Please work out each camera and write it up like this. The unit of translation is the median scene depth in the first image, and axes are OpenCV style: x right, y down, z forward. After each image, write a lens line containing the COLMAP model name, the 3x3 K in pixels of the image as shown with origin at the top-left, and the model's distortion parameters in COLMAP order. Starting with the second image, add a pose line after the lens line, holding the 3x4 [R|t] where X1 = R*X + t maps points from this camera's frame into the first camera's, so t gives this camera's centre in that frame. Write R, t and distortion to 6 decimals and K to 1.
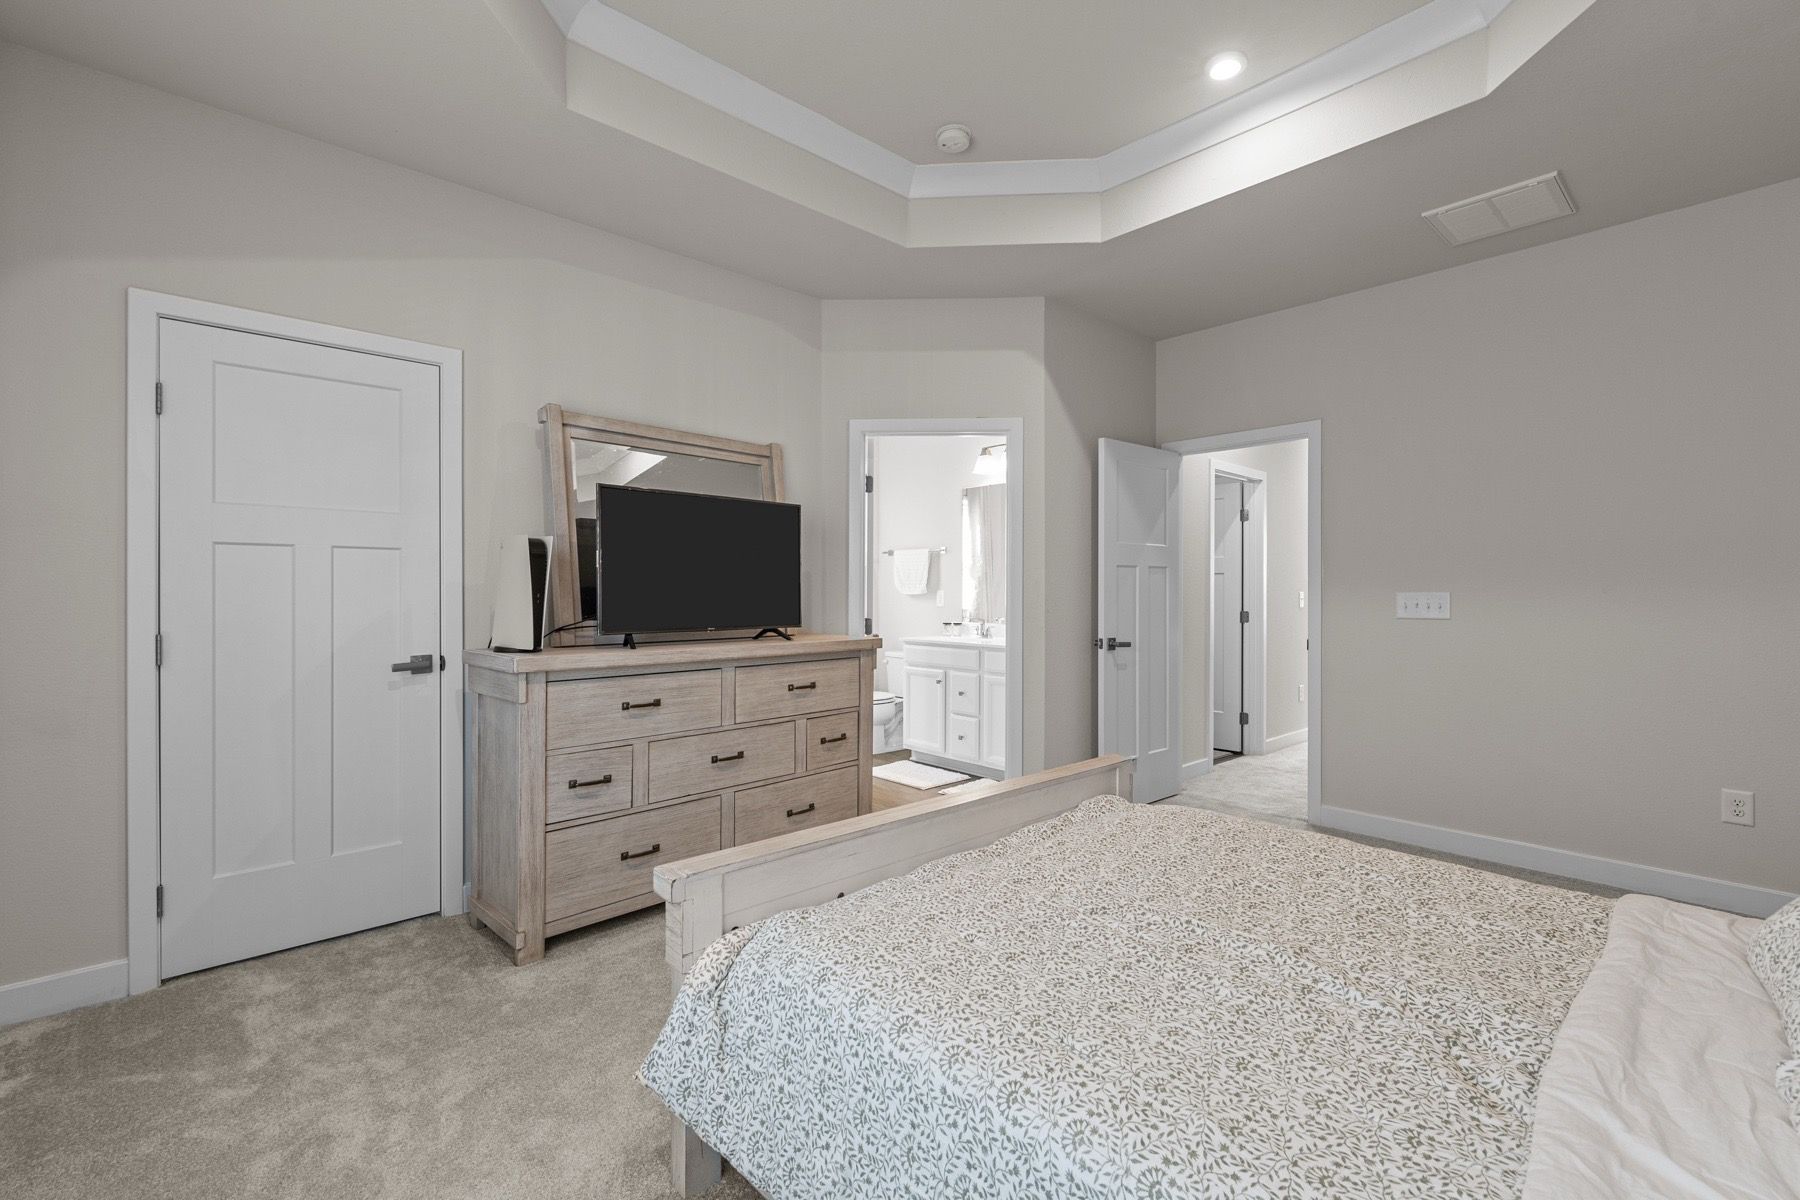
lens RADIAL K [[787.5, 0, 908.6], [0, 787.5, 592.2], [0, 0, 1]] dist [0.013275, 0.000070]
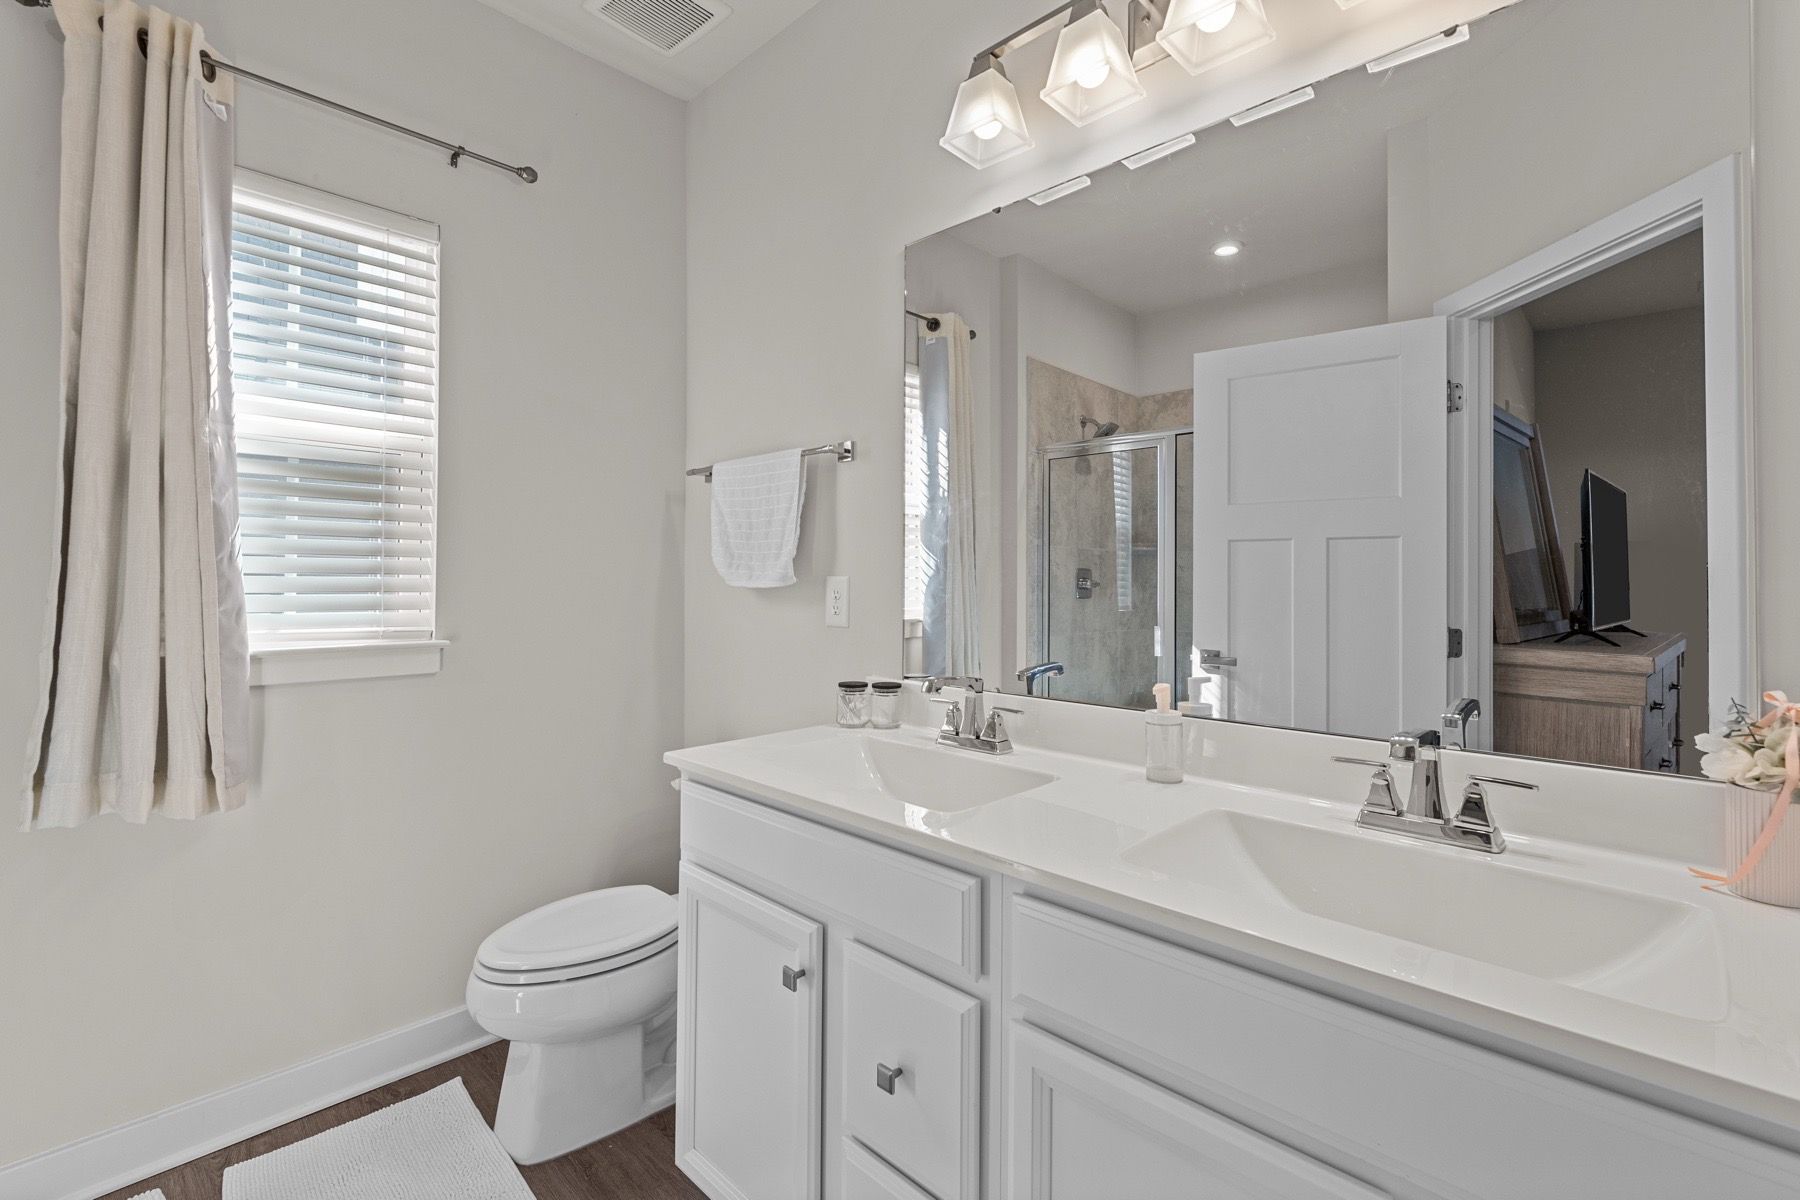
lens RADIAL K [[782.7, 0, 900.5], [0, 782.7, 583.4], [0, 0, 1]] dist [0.000483, 0.000151]
pose [[0.998520, 0.001461, 0.054367, 0.050766], [-0.001703, 0.999989, 0.004399, -0.001273], [-0.054360, -0.004485, 0.998511, 0.695111]]
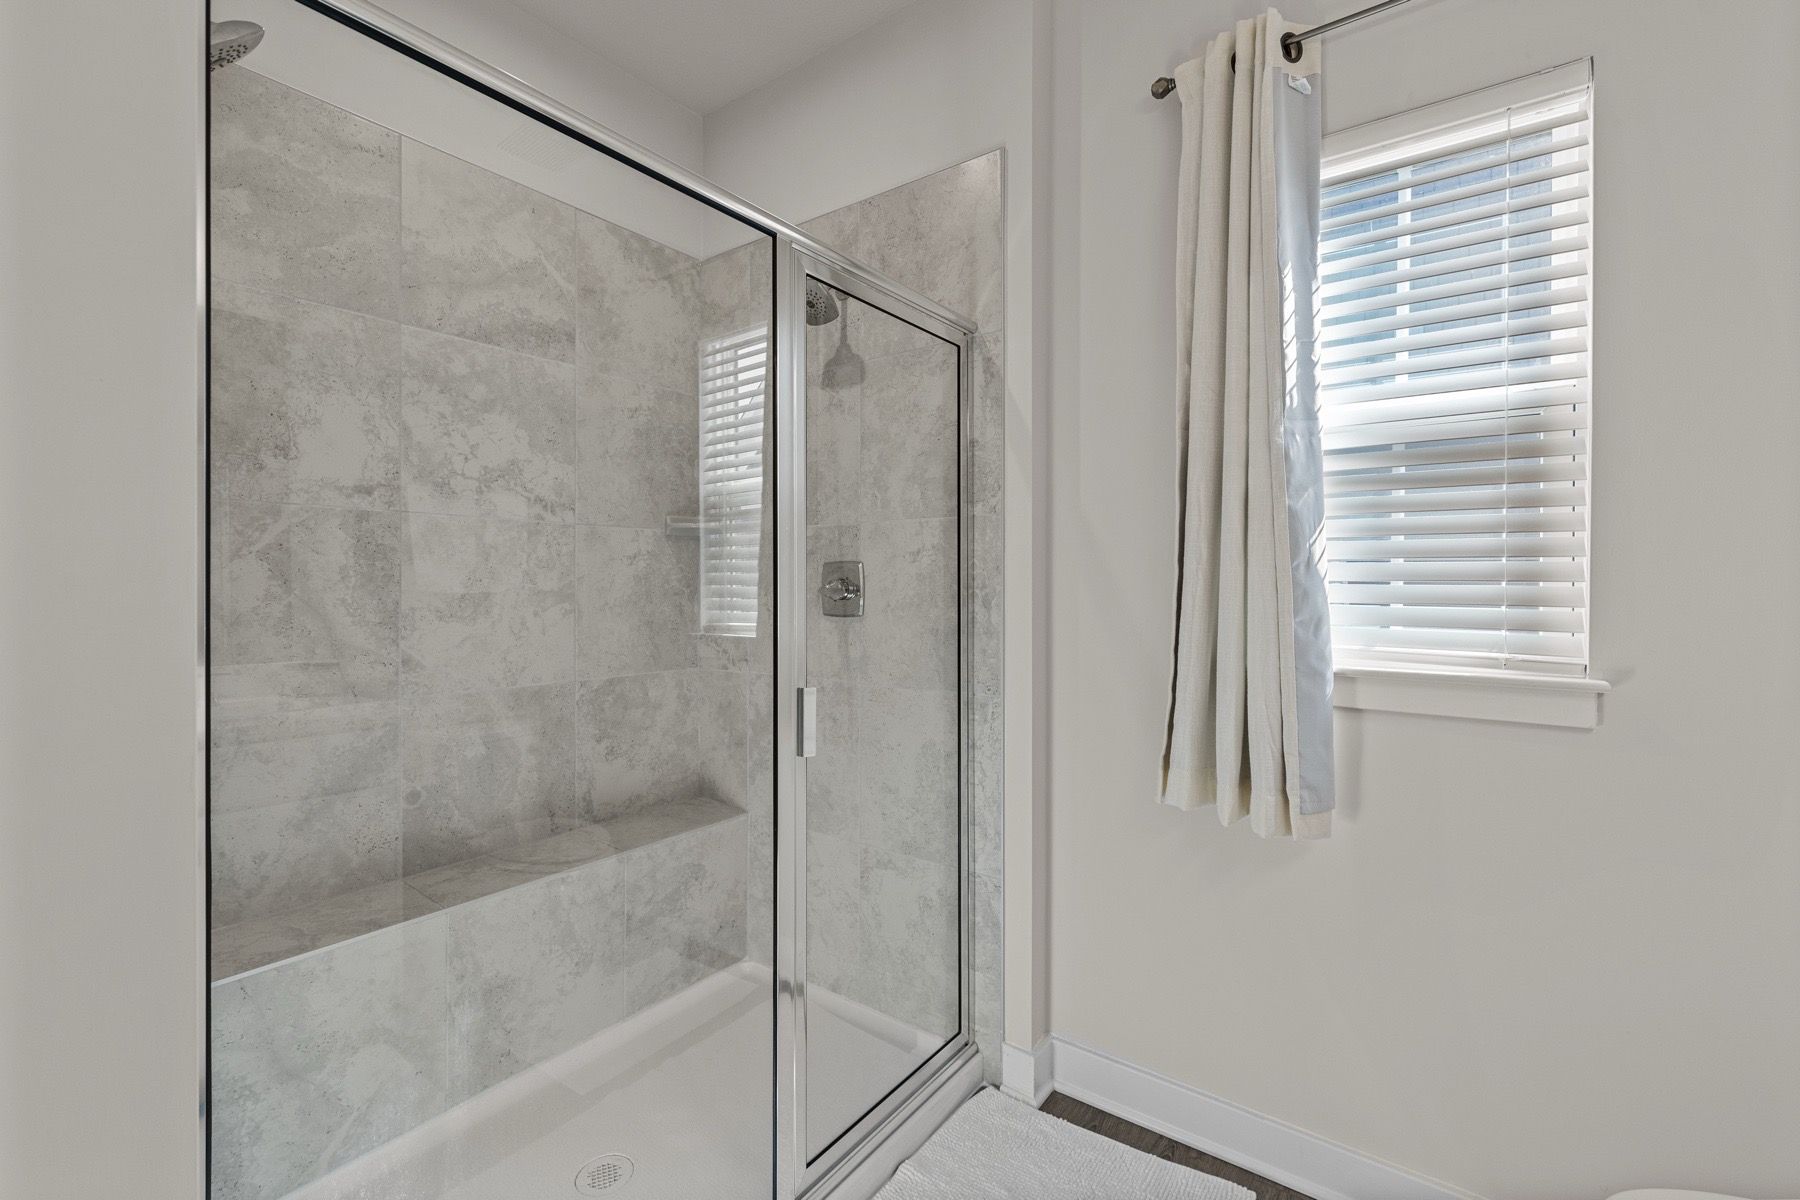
lens RADIAL K [[782.7, 0, 900.5], [0, 782.7, 583.4], [0, 0, 1]] dist [0.000483, 0.000151]
pose [[0.183951, -0.000235, -0.982935, 0.058547], [-0.001915, 0.999998, -0.000597, -0.002998], [0.982934, 0.001992, 0.183950, 0.915027]]
